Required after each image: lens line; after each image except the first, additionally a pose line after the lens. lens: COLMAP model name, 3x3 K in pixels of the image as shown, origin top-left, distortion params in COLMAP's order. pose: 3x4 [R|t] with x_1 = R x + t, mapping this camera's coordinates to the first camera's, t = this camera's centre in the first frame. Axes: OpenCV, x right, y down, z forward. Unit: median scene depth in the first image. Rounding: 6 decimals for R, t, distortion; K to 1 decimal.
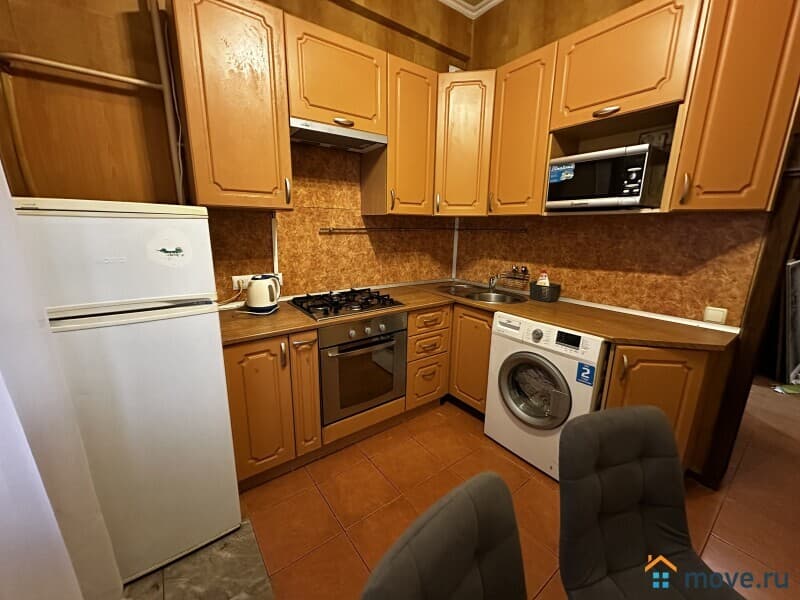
lens RADIAL K [[318.9, 0, 400.0], [0, 318.9, 300.0], [0, 0, 1]] dist [-0.000210, 0.000011]
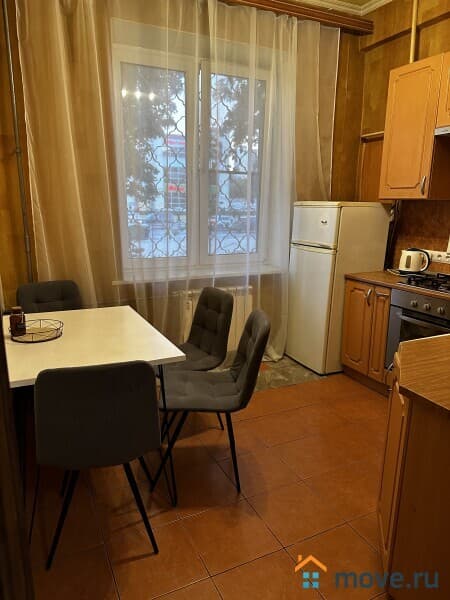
lens RADIAL K [[423.0, 0, 225.0], [0, 423.0, 300.0], [0, 0, 1]] dist [0.073812, -0.000526]
pose [[-0.200120, 0.206357, -0.957794, 1.664103], [-0.237191, 0.938286, 0.251713, -0.157046], [0.950627, 0.277552, -0.138824, 0.617289]]
